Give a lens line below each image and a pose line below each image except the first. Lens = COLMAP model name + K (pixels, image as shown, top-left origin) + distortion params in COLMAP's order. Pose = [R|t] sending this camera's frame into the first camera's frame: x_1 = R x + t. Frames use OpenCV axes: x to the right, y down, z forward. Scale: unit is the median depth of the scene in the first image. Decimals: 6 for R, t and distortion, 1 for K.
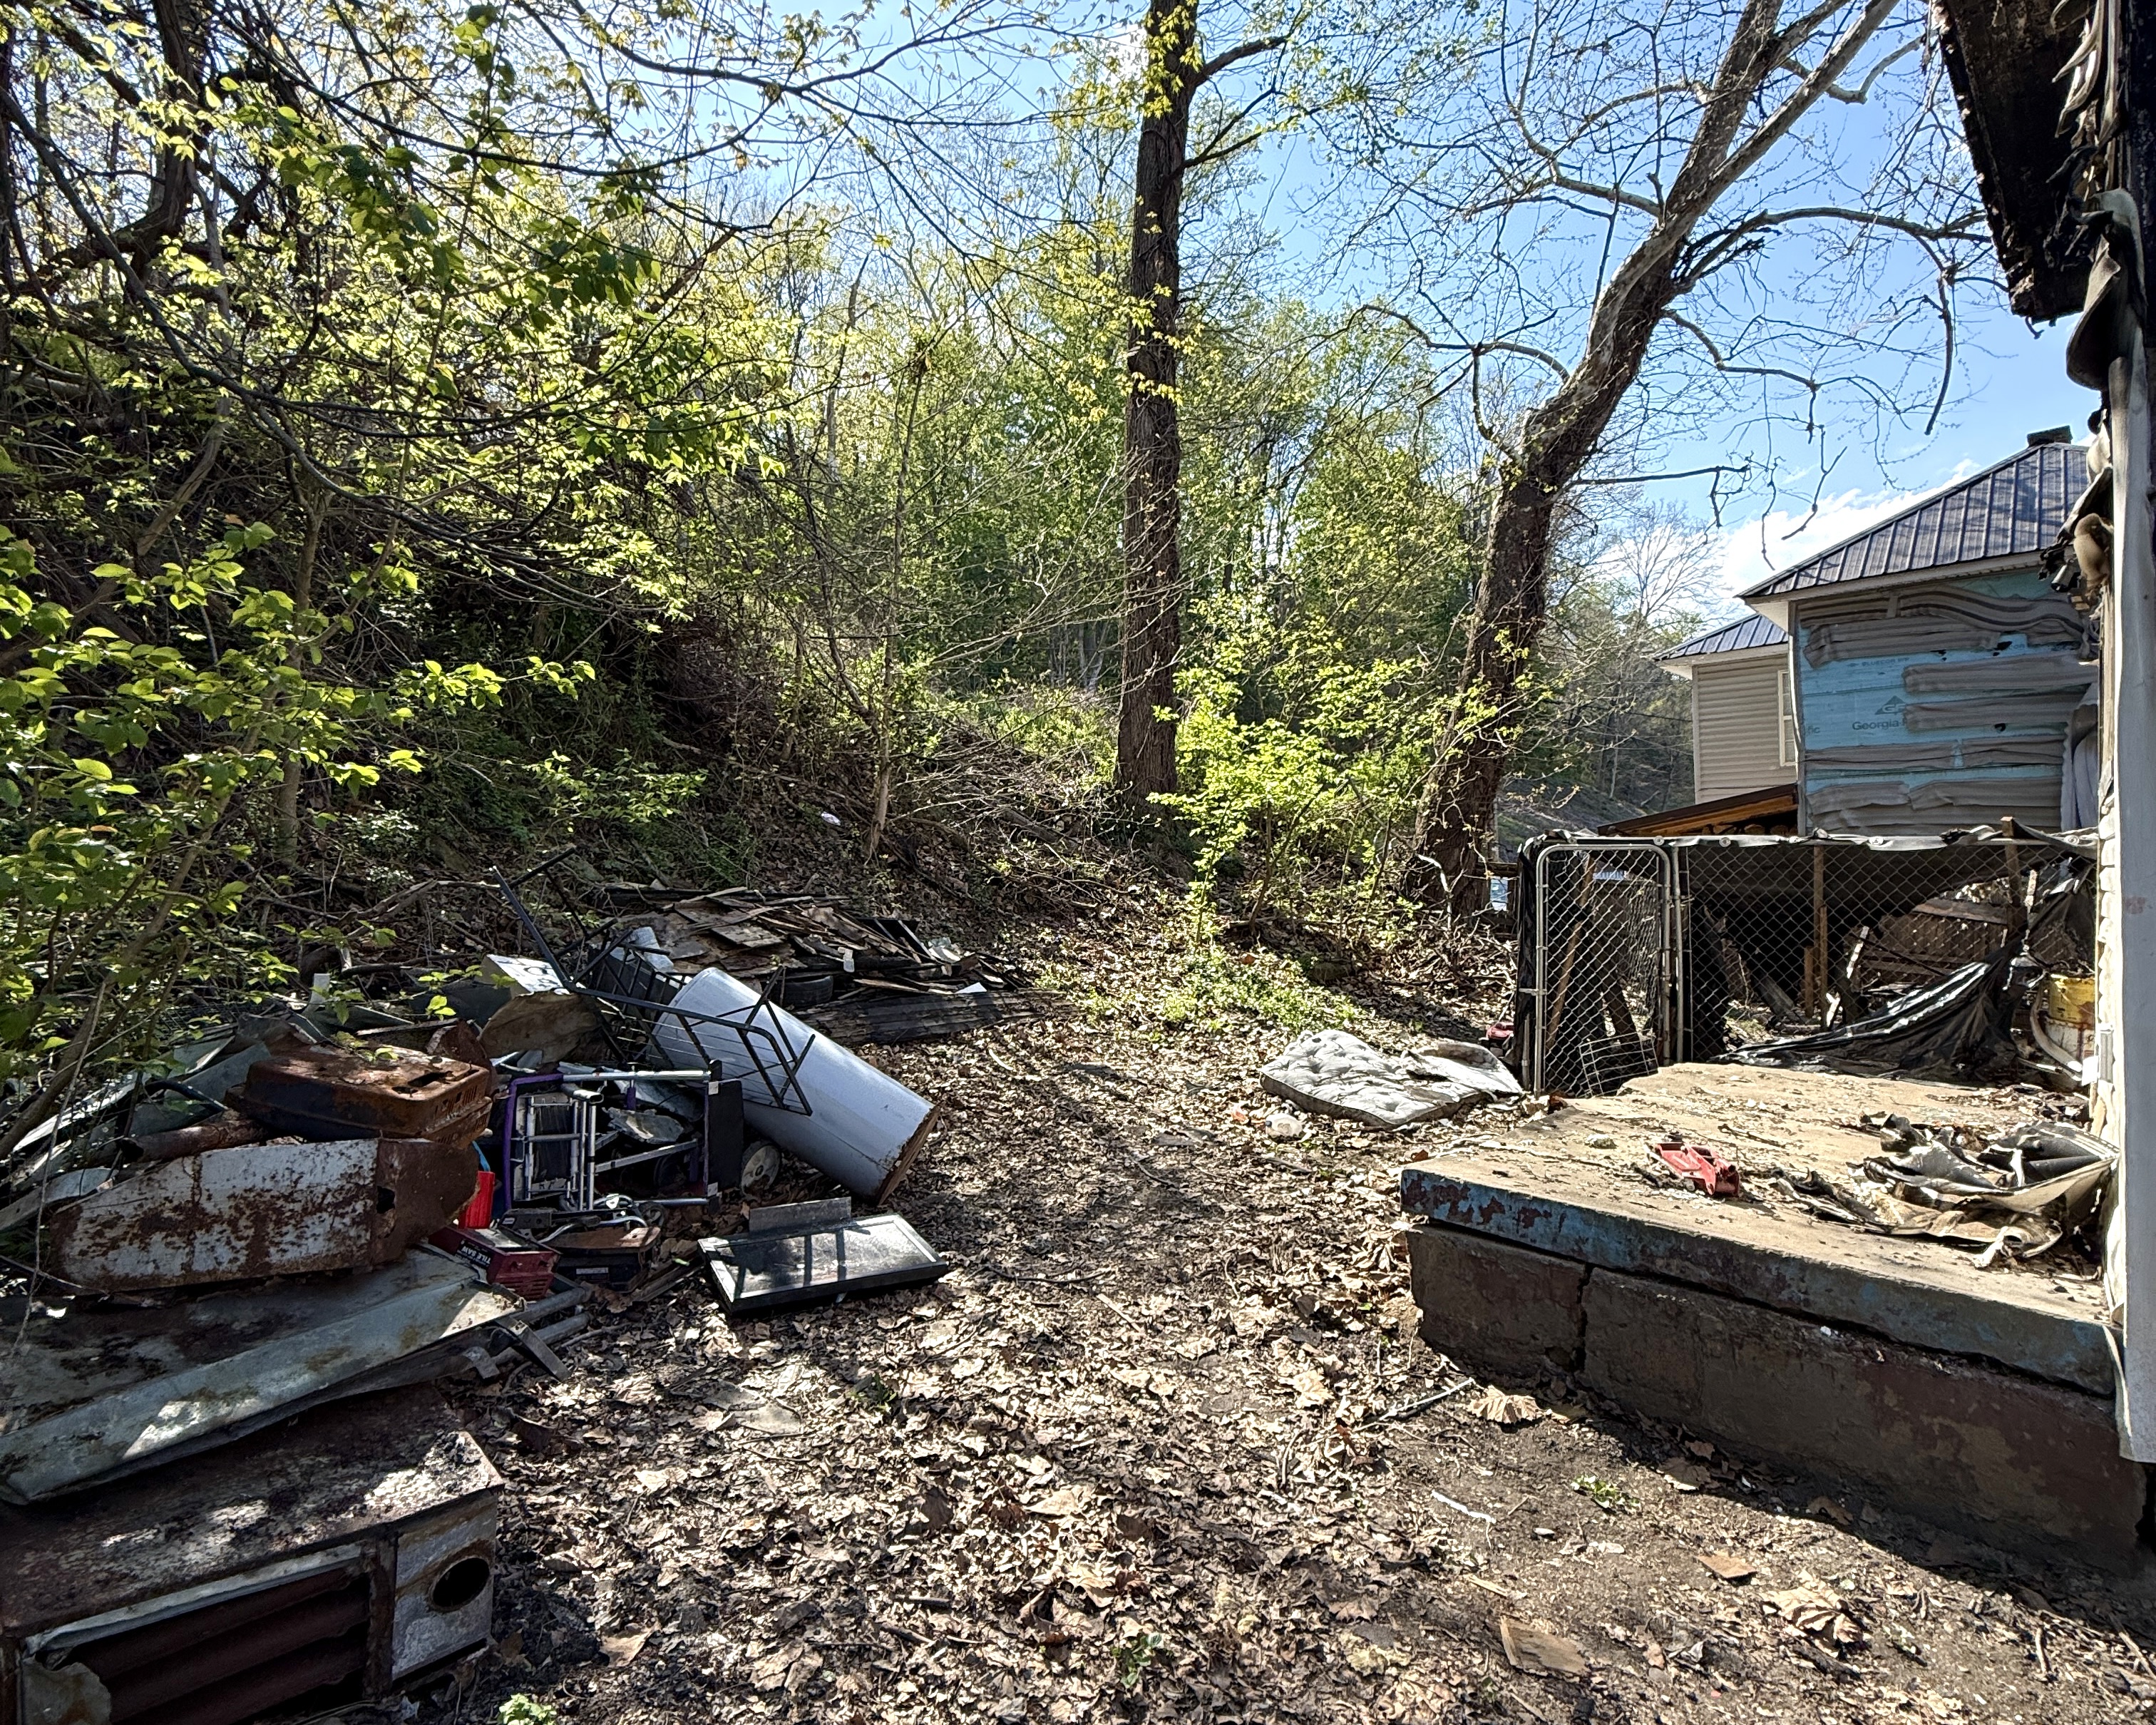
lens RADIAL K [[1137.8, 0, 1077.3], [0, 1137.8, 854.1], [0, 0, 1]] dist [-0.001142, -0.000264]
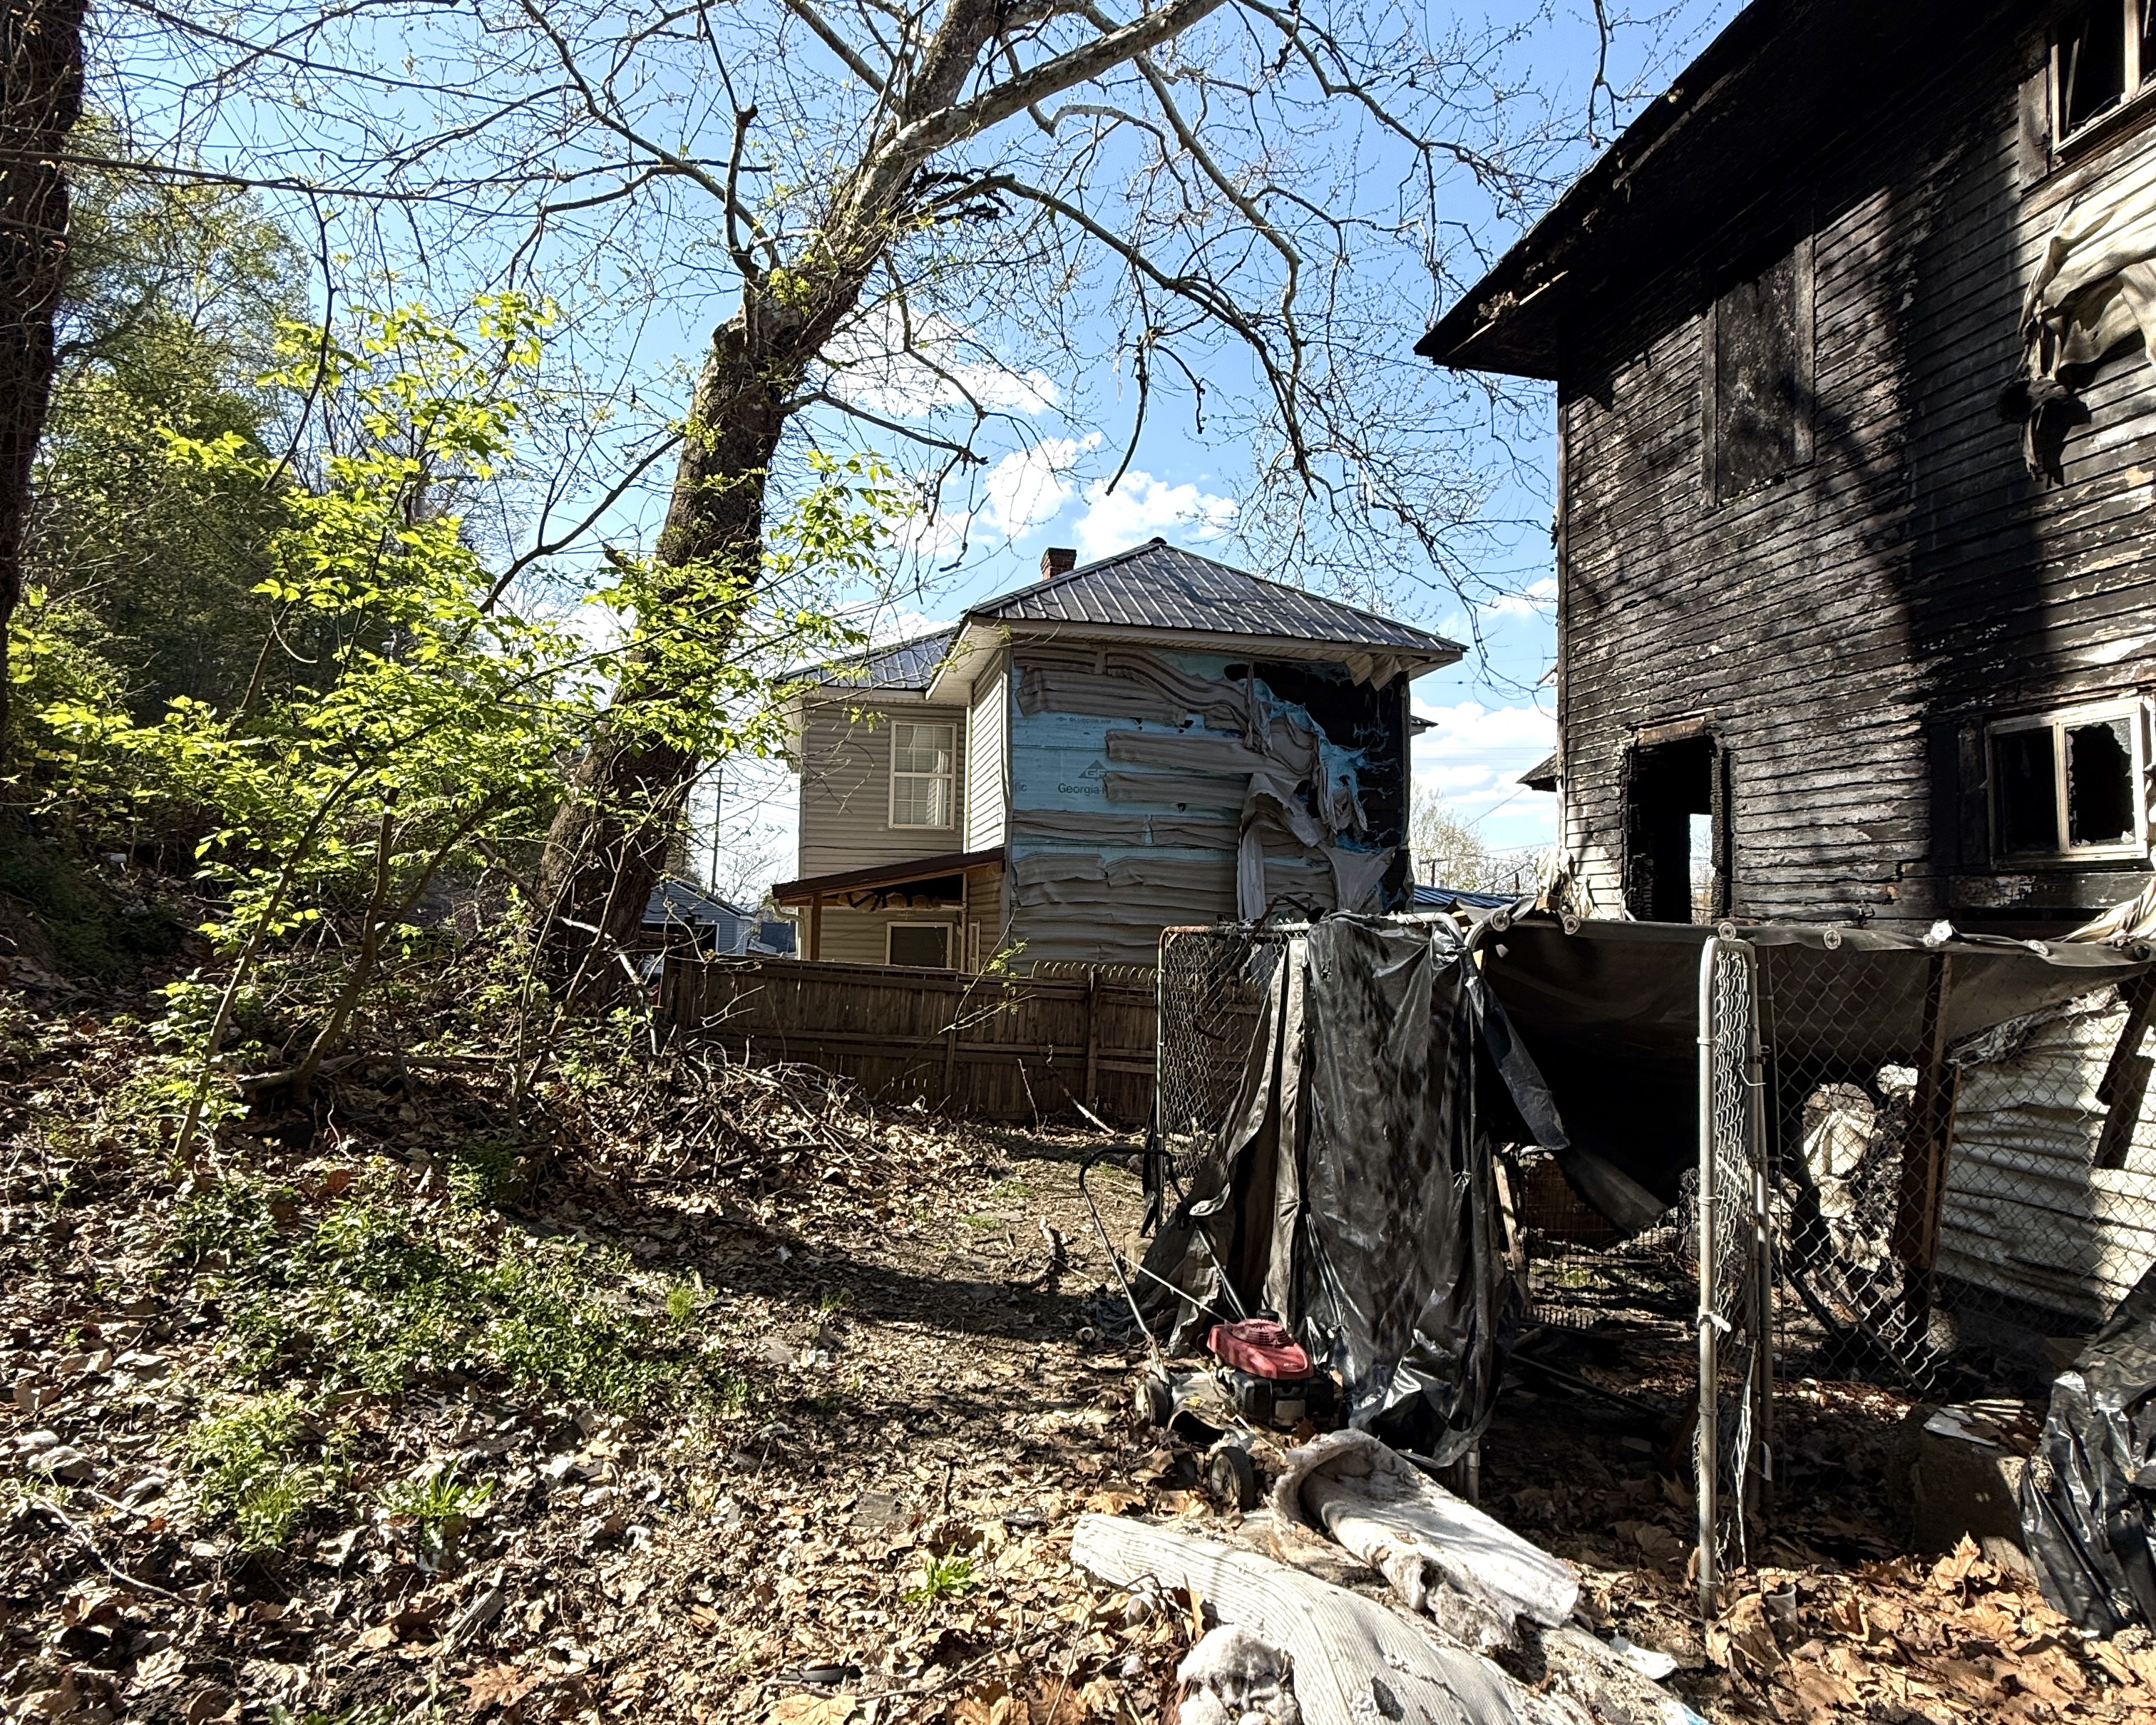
lens RADIAL K [[1137.8, 0, 1077.3], [0, 1137.8, 854.1], [0, 0, 1]] dist [-0.001142, -0.000264]
pose [[0.571768, 0.078614, 0.816640, -0.025491], [-0.036818, 0.996854, -0.070184, -0.000342], [-0.819589, 0.010062, 0.572863, 0.509347]]
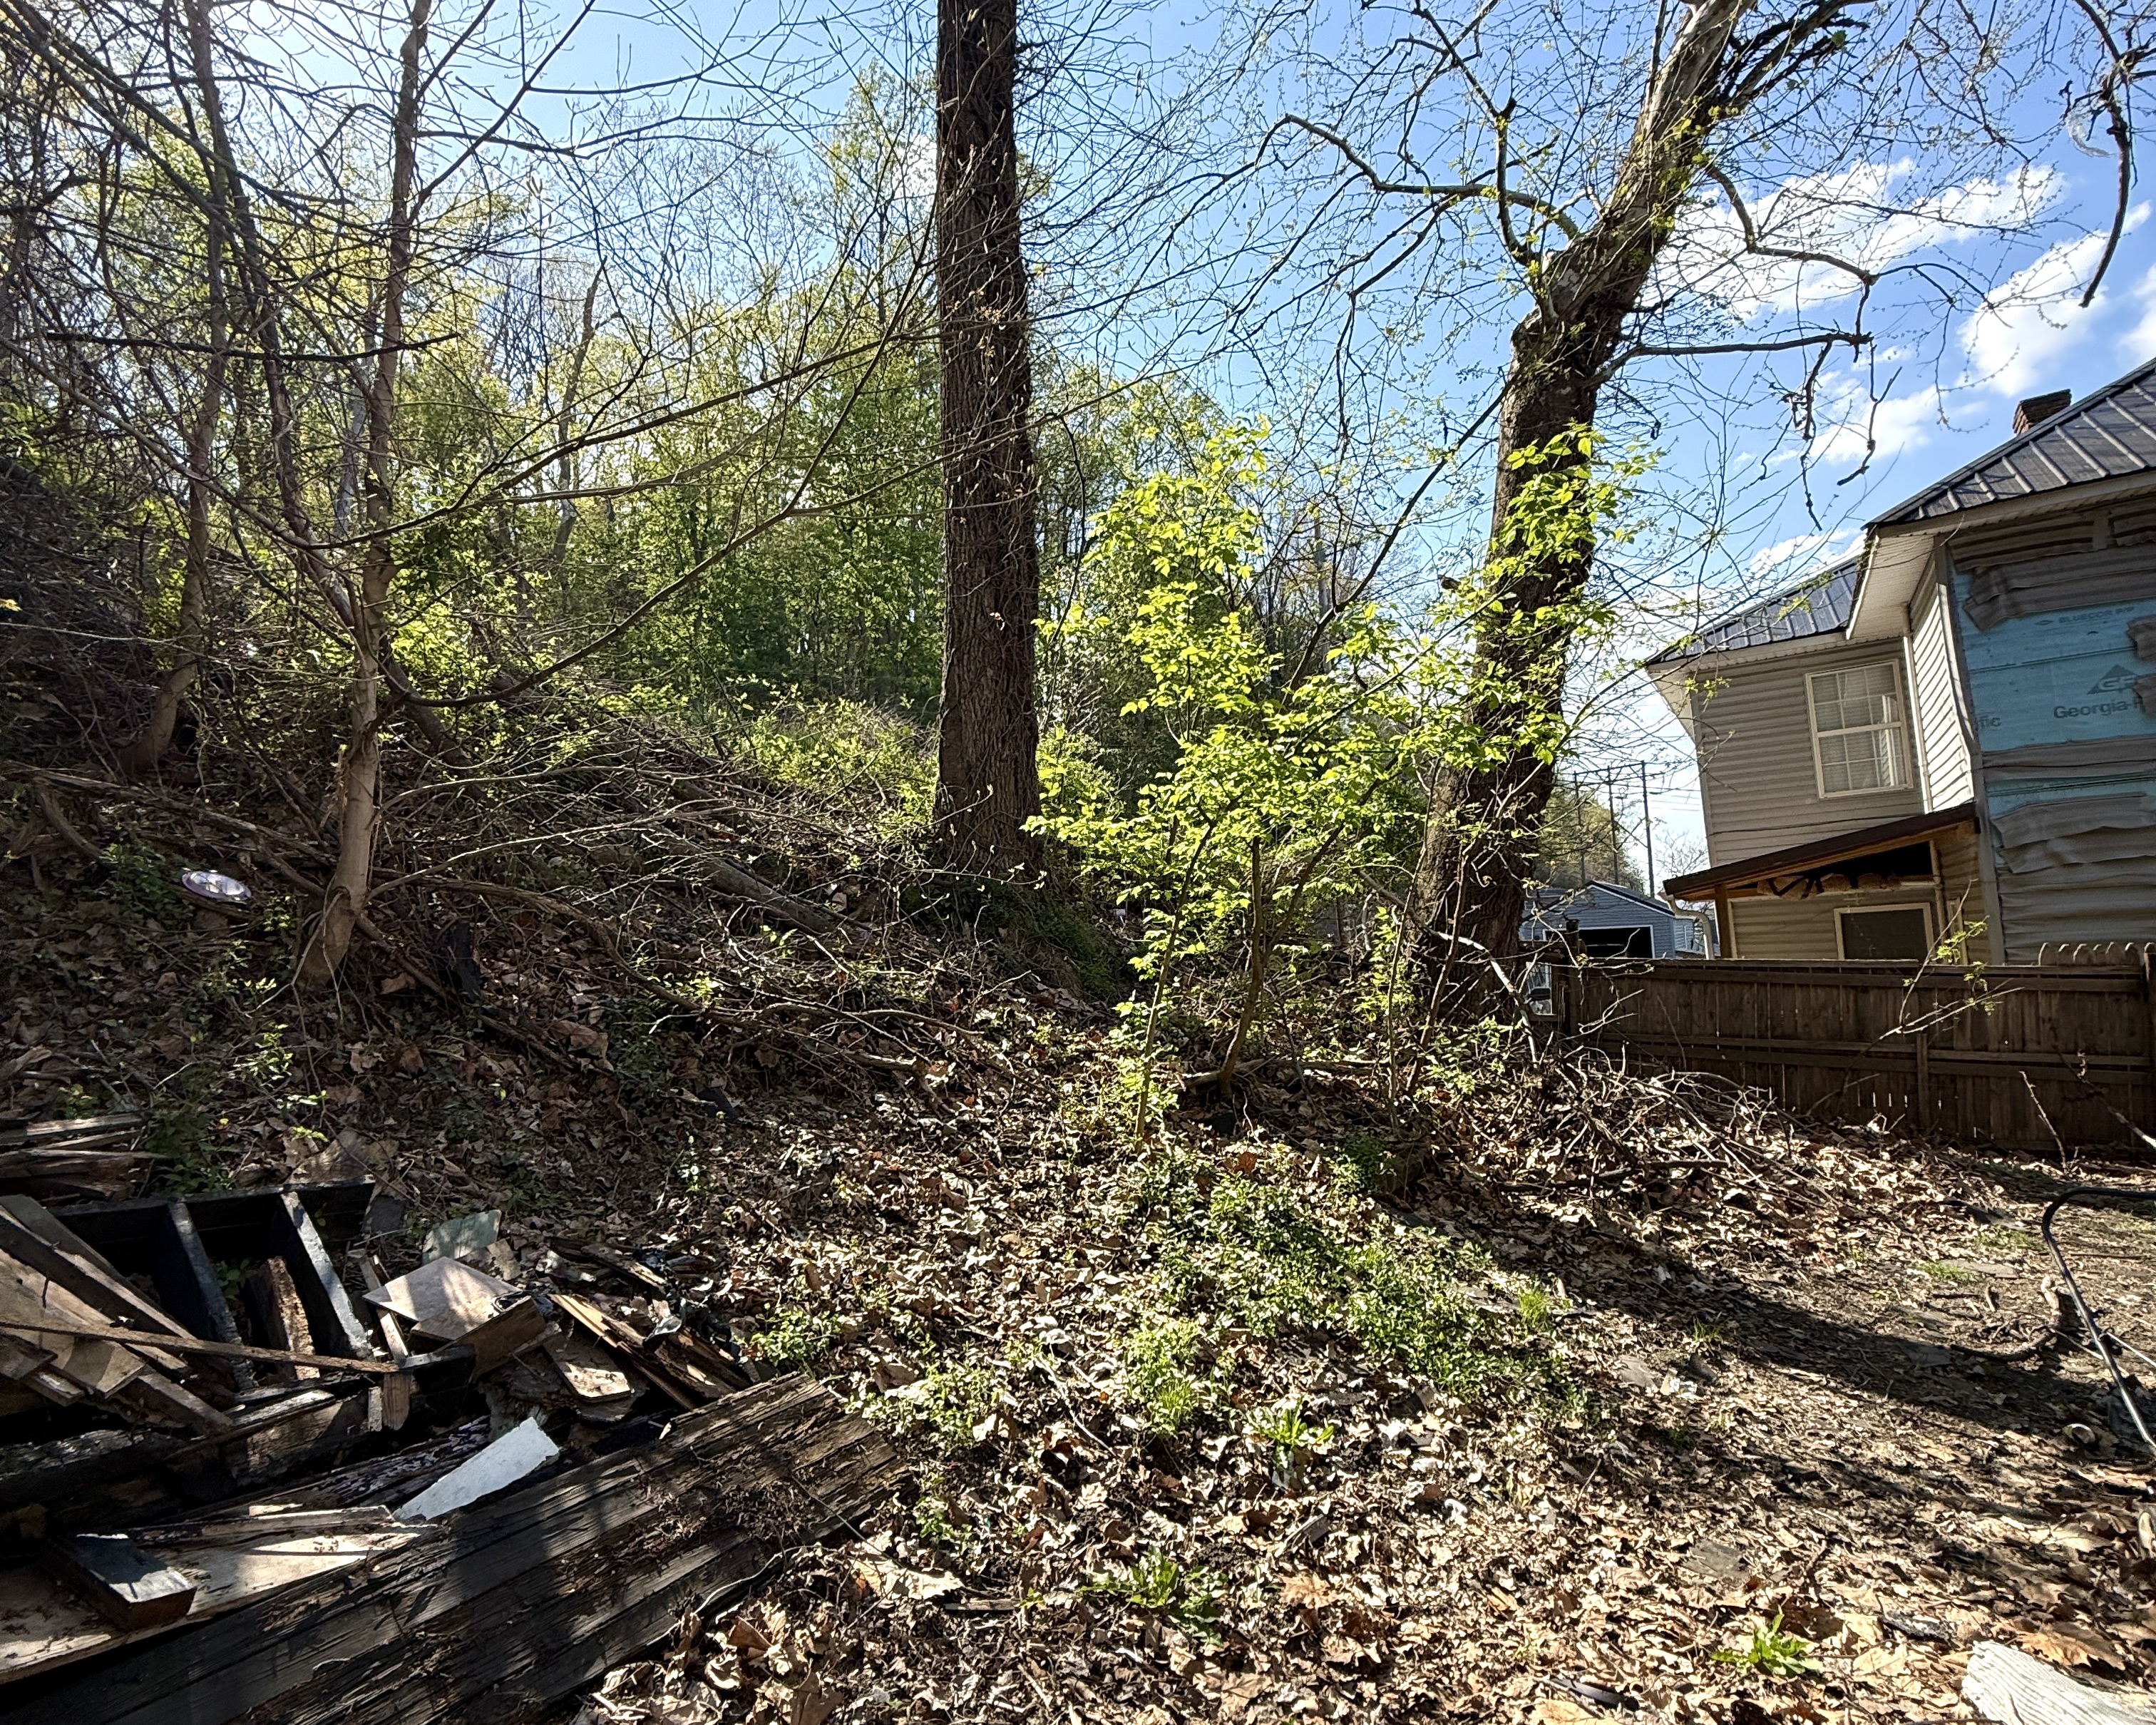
lens RADIAL K [[1137.8, 0, 1077.3], [0, 1137.8, 854.1], [0, 0, 1]] dist [-0.001142, -0.000264]
pose [[0.983894, -0.024868, 0.177016, 0.001187], [0.039506, 0.996039, -0.079656, -0.000064], [-0.174334, 0.085367, 0.980979, 0.478797]]
